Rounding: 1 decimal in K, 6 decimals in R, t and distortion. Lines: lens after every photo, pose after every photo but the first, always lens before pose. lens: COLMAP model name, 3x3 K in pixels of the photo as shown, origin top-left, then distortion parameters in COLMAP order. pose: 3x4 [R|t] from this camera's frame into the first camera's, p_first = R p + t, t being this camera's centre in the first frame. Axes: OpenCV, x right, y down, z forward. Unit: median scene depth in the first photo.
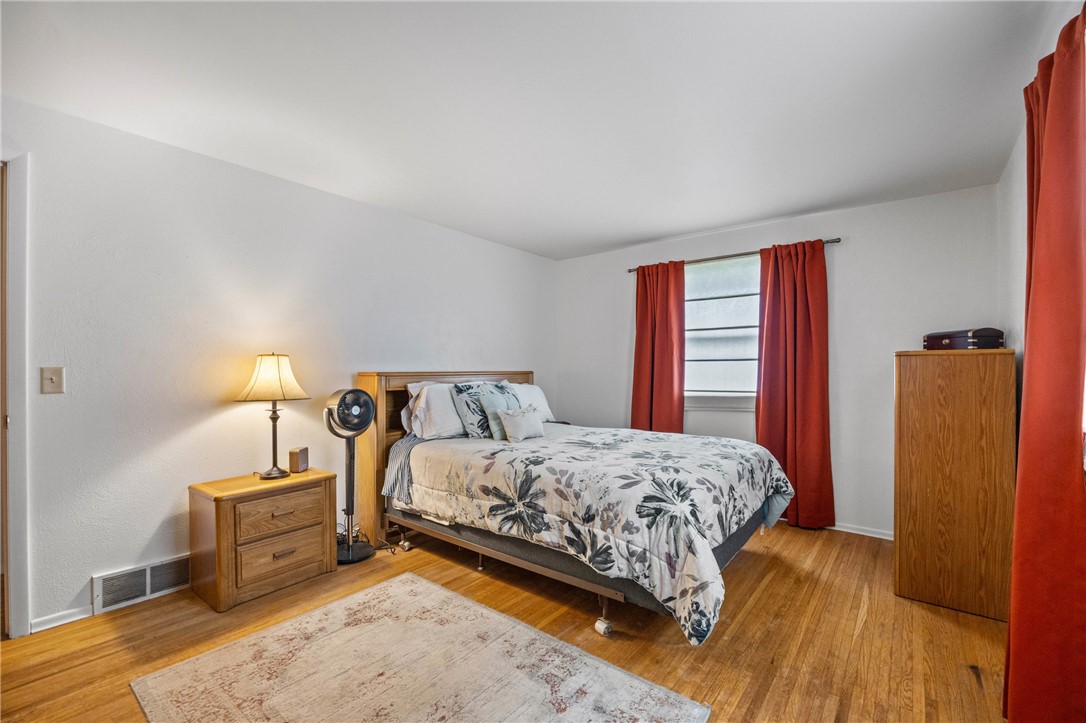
lens RADIAL K [[455.1, 0, 559.9], [0, 455.1, 362.2], [0, 0, 1]] dist [-0.012472, 0.000005]
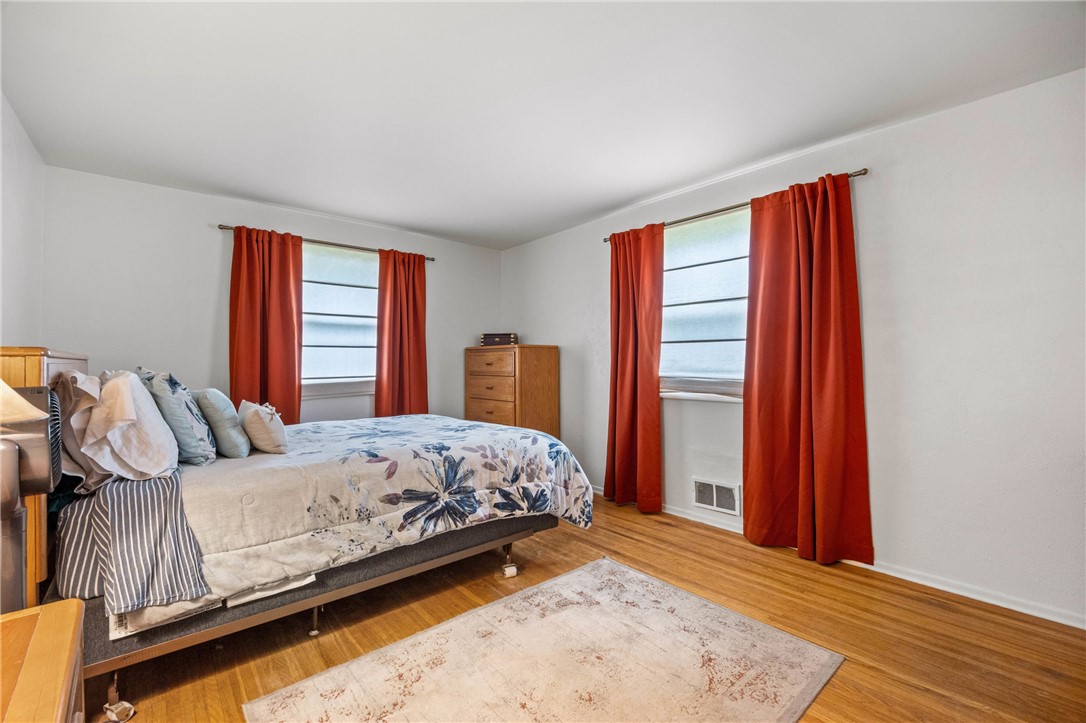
lens RADIAL K [[456.8, 0, 544.5], [0, 456.8, 342.3], [0, 0, 1]] dist [-0.018138, 0.000055]
pose [[0.206963, 0.041358, 0.977474, -0.953927], [-0.011849, 0.999139, -0.039766, 0.036942], [-0.978277, -0.003352, 0.207275, 0.608052]]
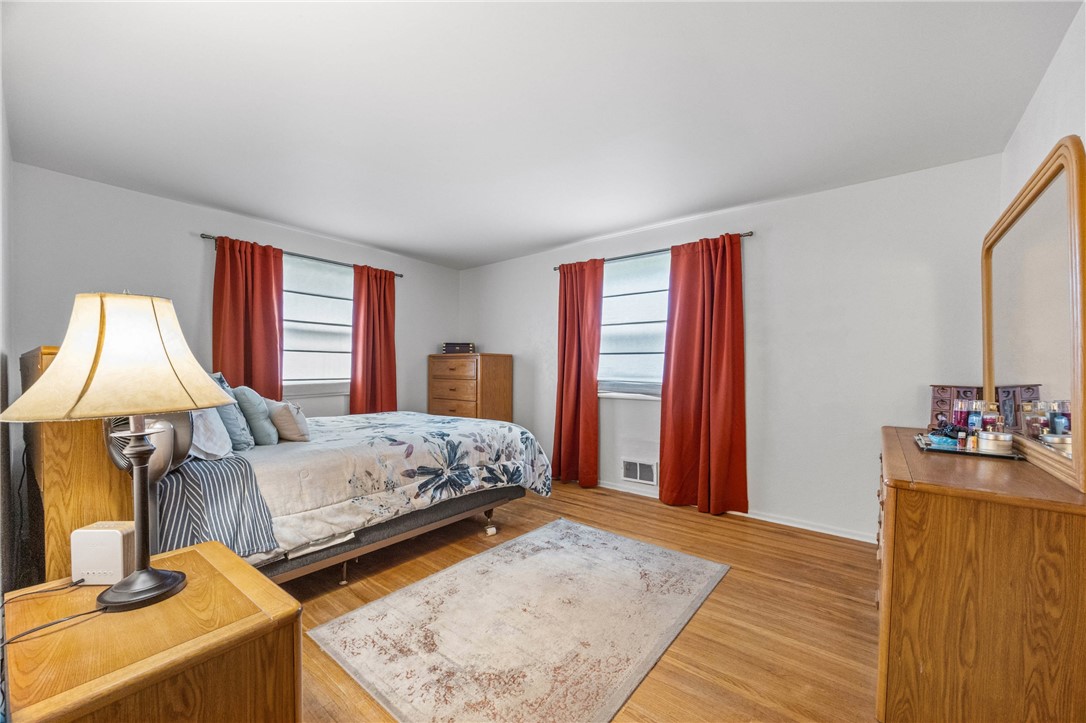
lens RADIAL K [[417.1, 0, 549.9], [0, 417.1, 363.9], [0, 0, 1]] dist [-0.007170, -0.000030]
pose [[0.023109, 0.012627, 0.999653, -1.154683], [-0.025734, 0.999596, -0.012031, 0.041833], [-0.999402, -0.025447, 0.023425, 0.712158]]
